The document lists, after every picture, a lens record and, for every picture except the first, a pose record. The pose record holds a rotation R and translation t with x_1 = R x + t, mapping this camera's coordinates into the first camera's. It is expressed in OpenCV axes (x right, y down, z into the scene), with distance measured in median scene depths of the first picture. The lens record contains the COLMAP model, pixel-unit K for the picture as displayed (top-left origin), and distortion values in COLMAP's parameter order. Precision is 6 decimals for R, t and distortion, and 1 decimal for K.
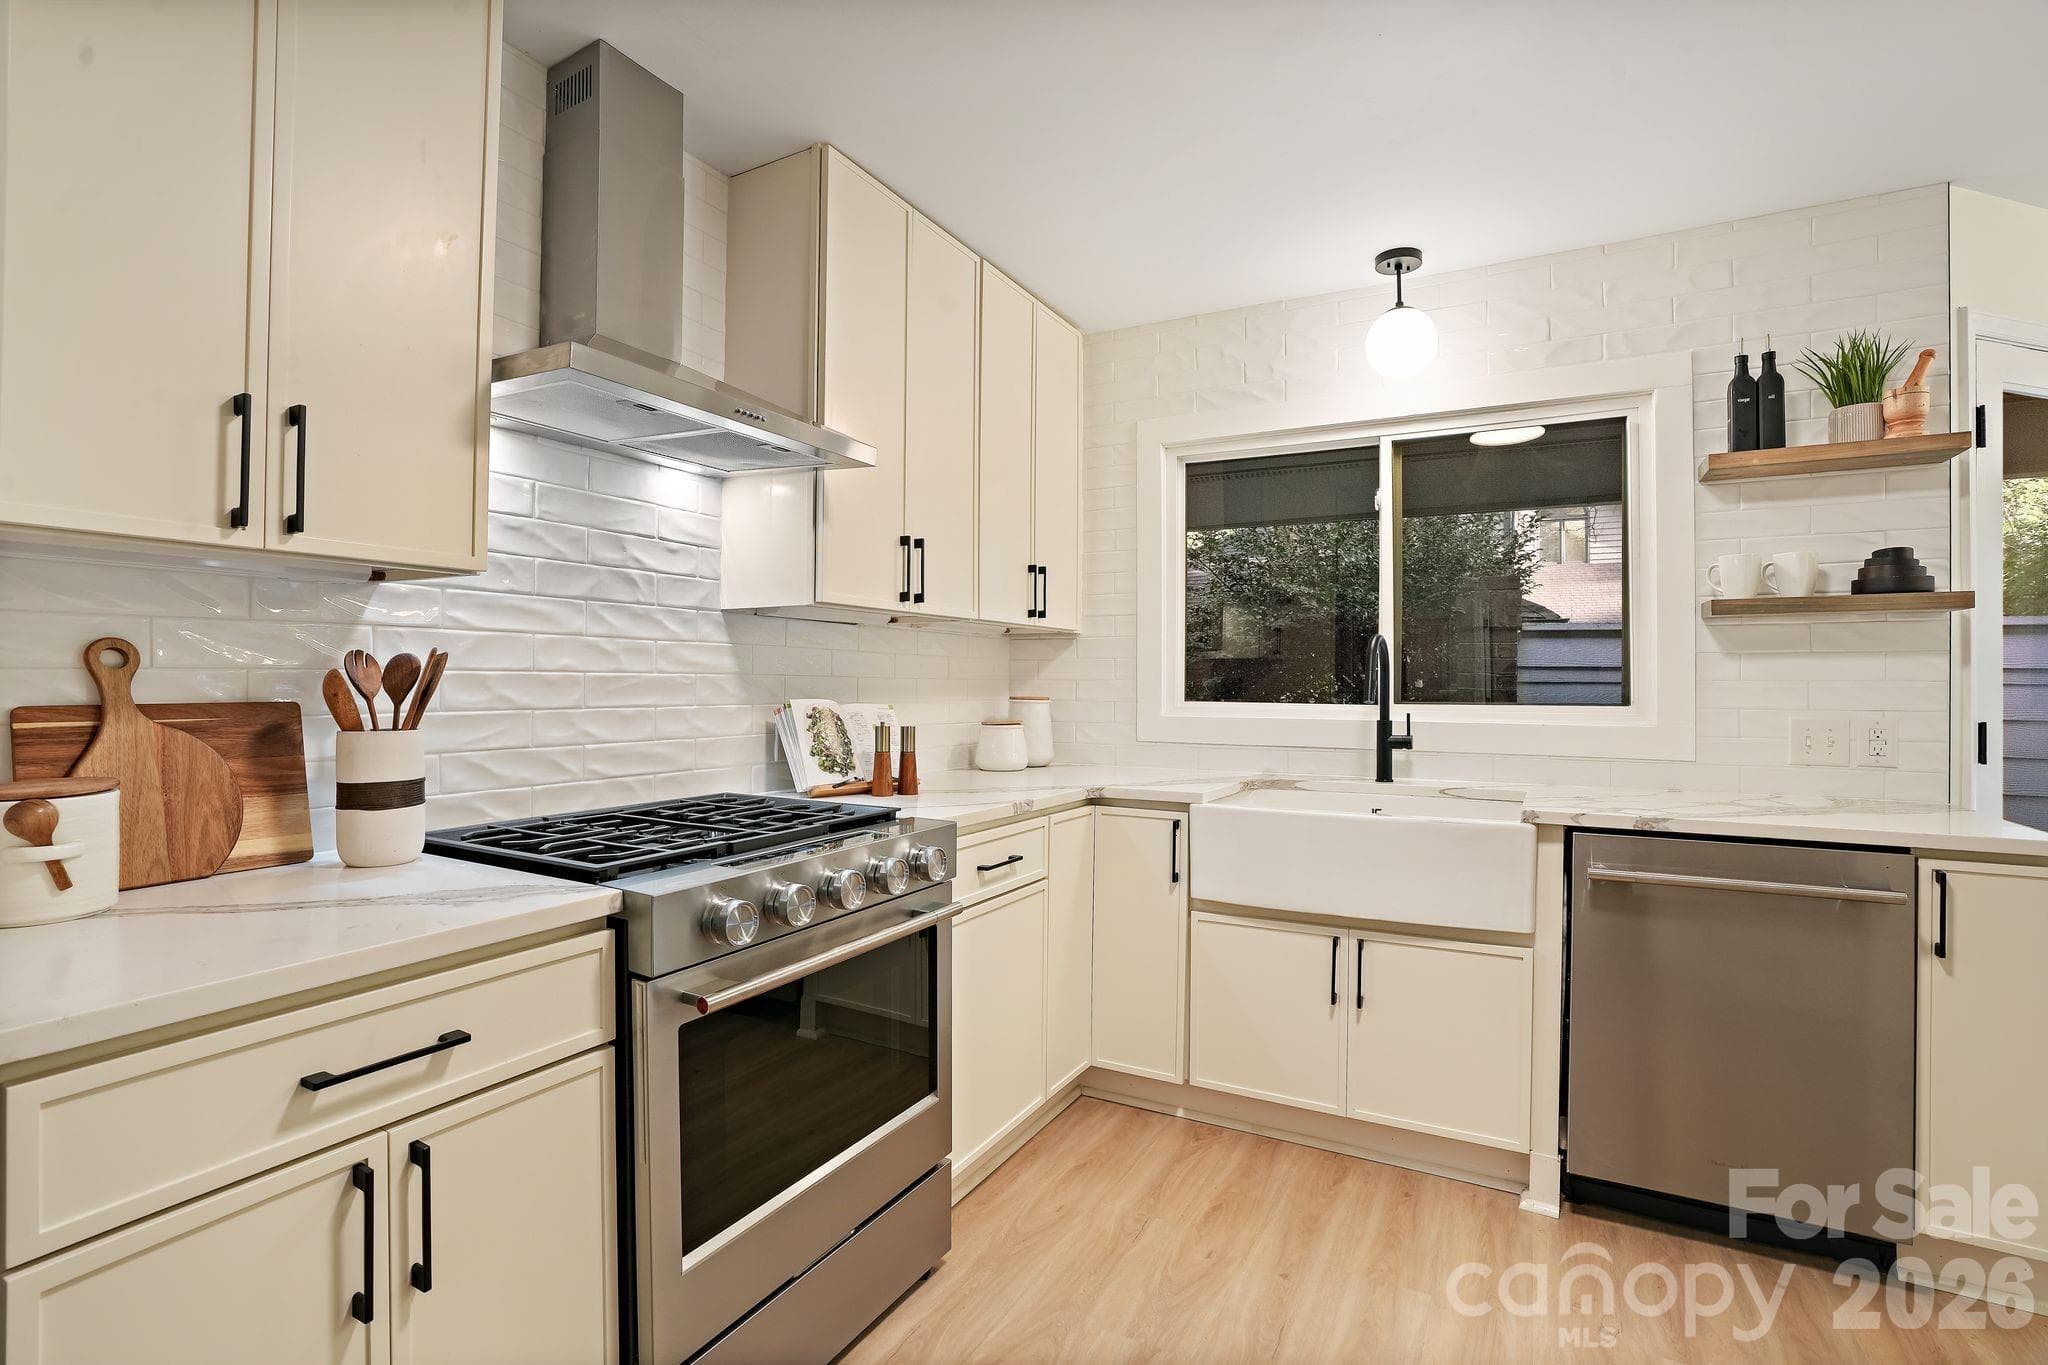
lens RADIAL K [[967.7, 0, 1042.9], [0, 967.7, 661.5], [0, 0, 1]] dist [-0.045668, 0.013044]
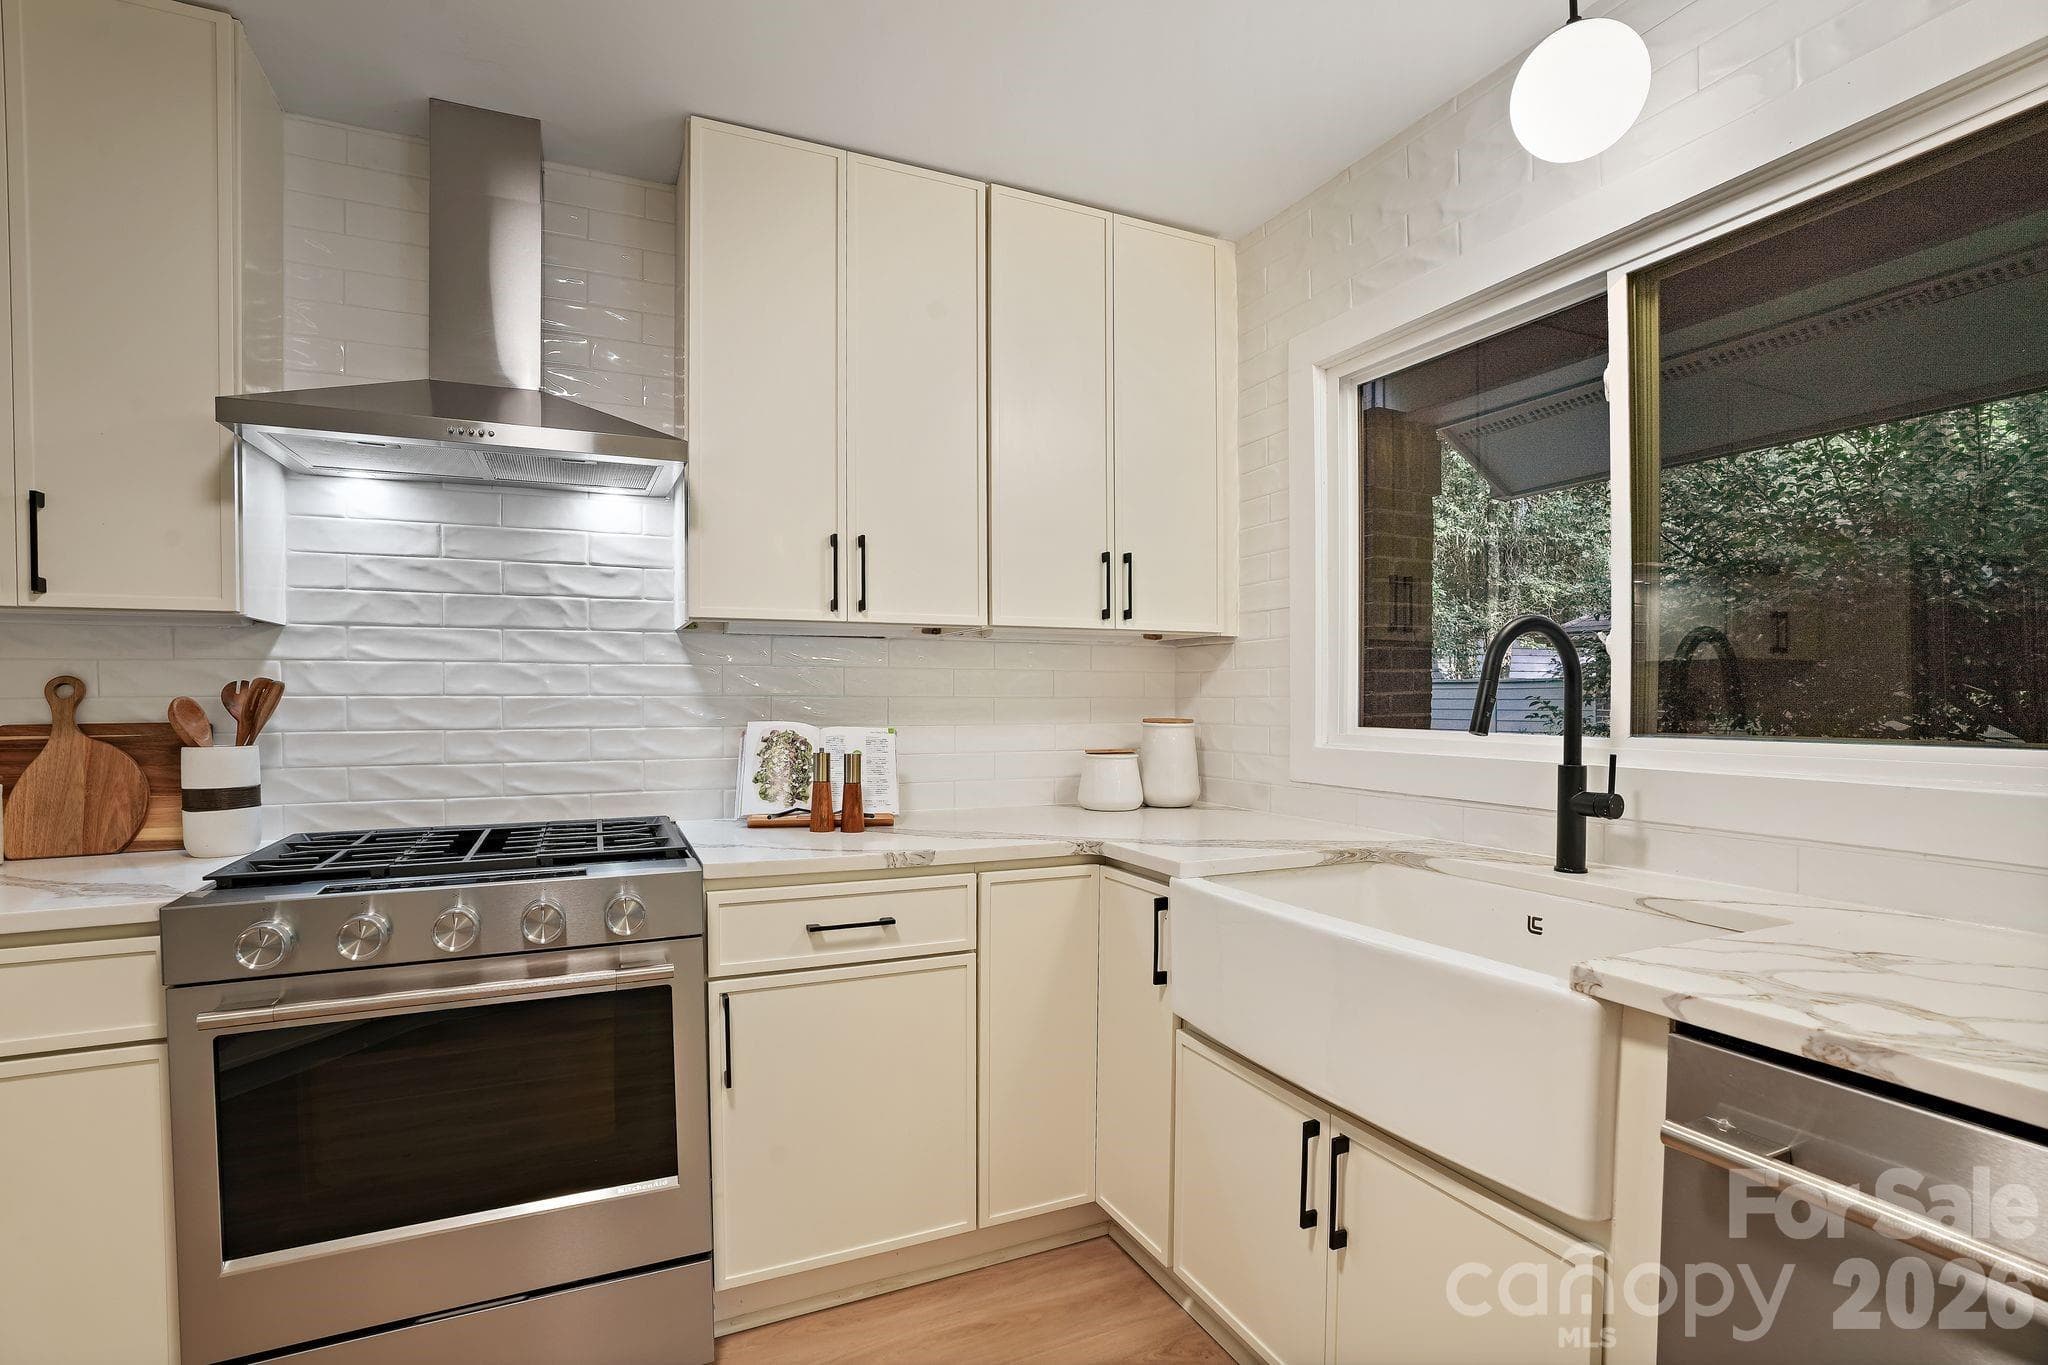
lens RADIAL K [[967.7, 0, 1033.0], [0, 967.7, 705.0], [0, 0, 1]] dist [-0.045668, 0.013044]
pose [[0.791470, -0.002084, -0.611204, 0.583670], [0.019029, 0.999593, 0.021233, 0.009219], [0.610911, -0.028436, 0.791188, 0.460464]]
